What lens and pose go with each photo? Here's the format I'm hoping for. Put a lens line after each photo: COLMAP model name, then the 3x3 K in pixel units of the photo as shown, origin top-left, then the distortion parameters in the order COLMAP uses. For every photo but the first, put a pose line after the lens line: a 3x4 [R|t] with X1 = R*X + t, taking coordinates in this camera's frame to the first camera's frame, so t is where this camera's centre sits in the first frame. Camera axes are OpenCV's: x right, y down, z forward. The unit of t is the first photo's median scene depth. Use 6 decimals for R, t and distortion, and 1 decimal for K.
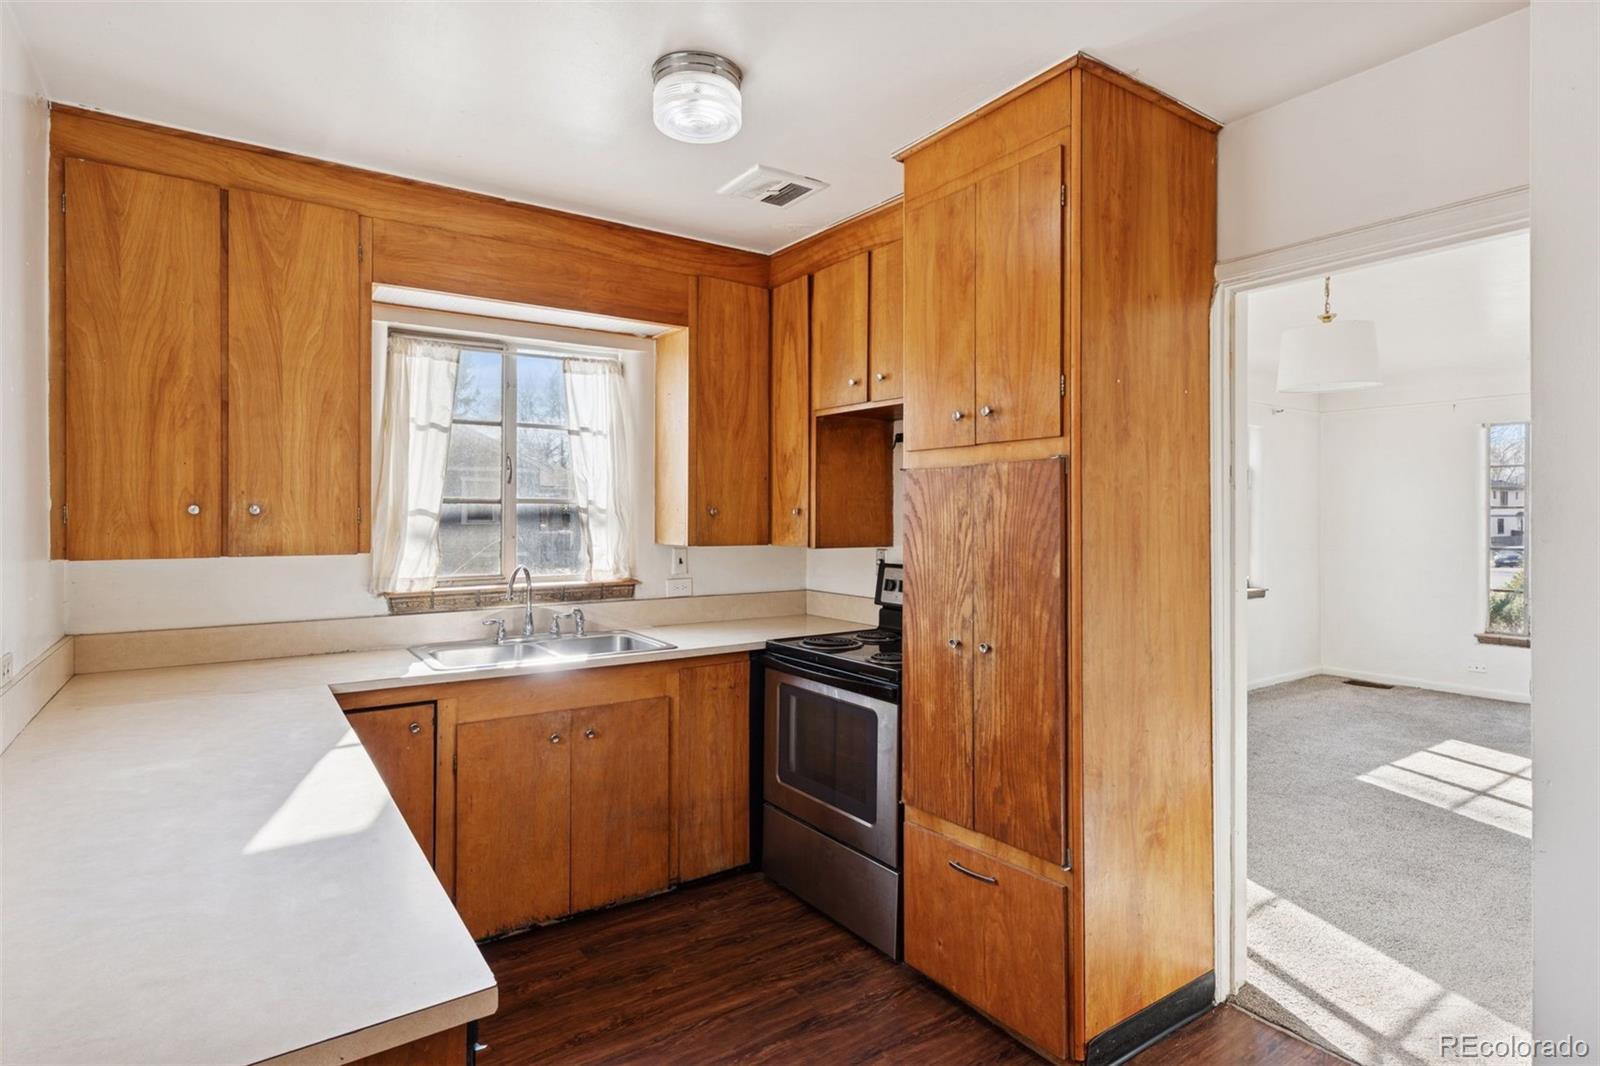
lens RADIAL K [[834.1, 0, 801.4], [0, 834.1, 524.8], [0, 0, 1]] dist [-0.000921, 0.000323]
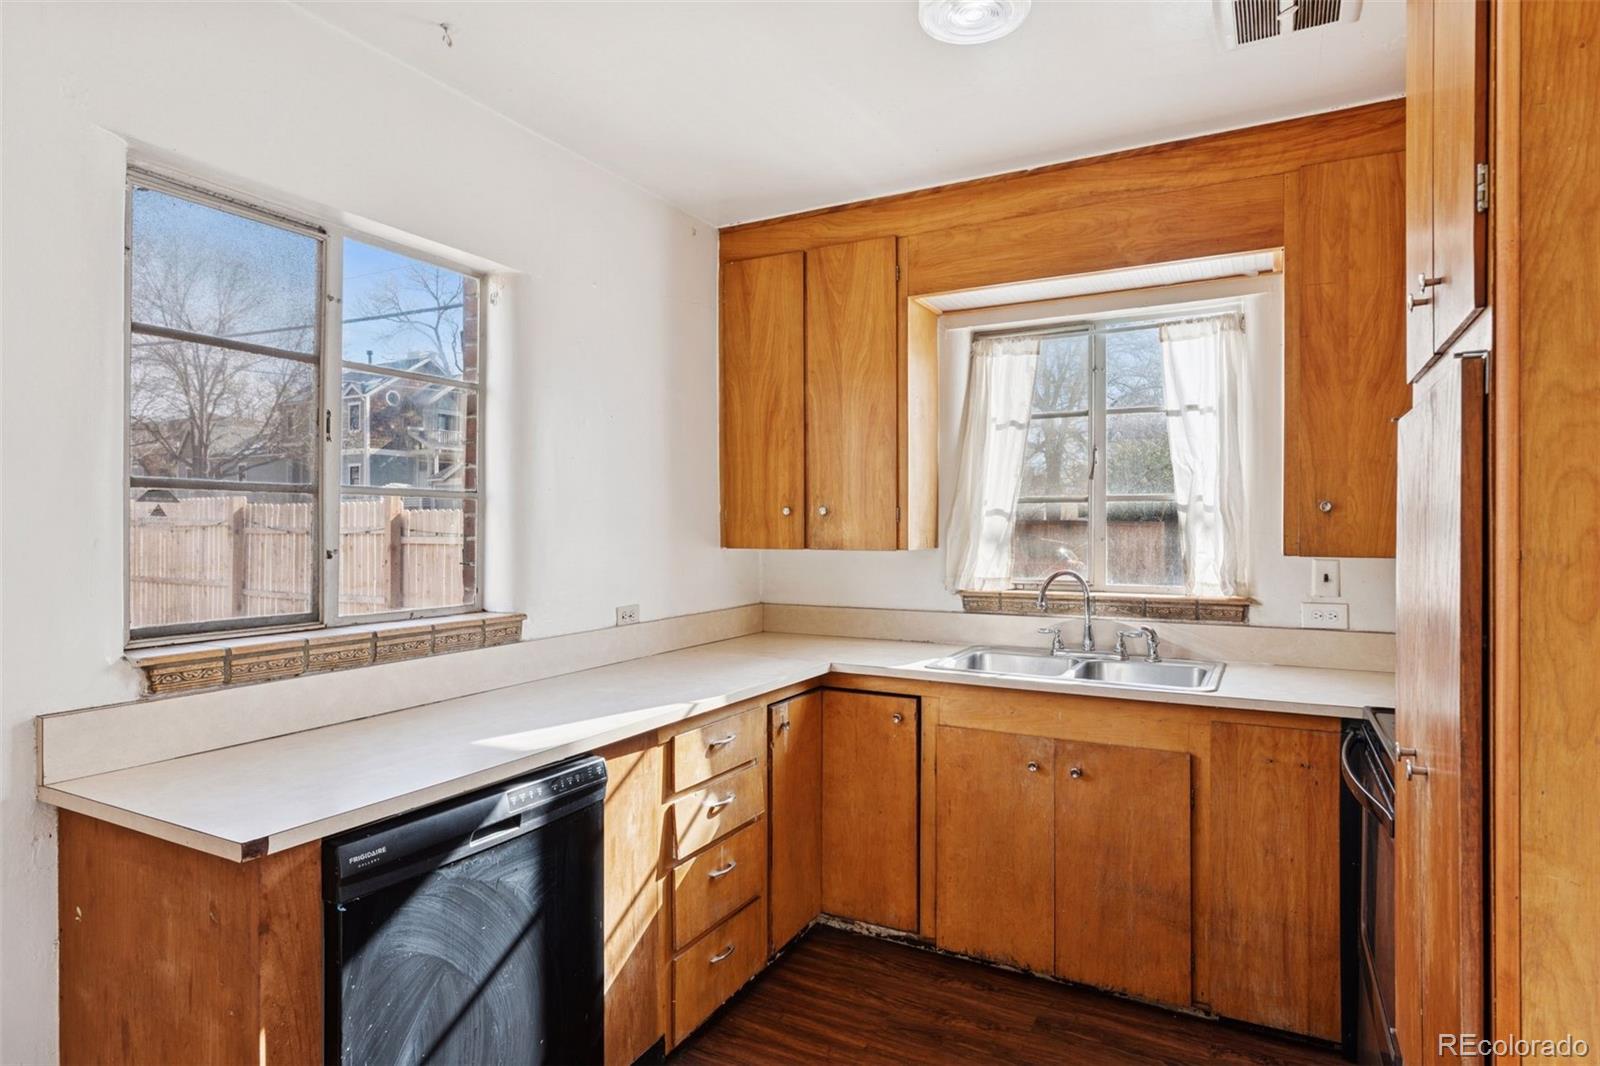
lens RADIAL K [[876.1, 0, 800.0], [0, 876.1, 533.0], [0, 0, 1]] dist [0.003563, 0.000852]
pose [[0.453793, 0.008400, -0.891068, 0.402590], [-0.007865, 0.999954, 0.005421, 0.006324], [0.891072, 0.004548, 0.453838, 0.348572]]
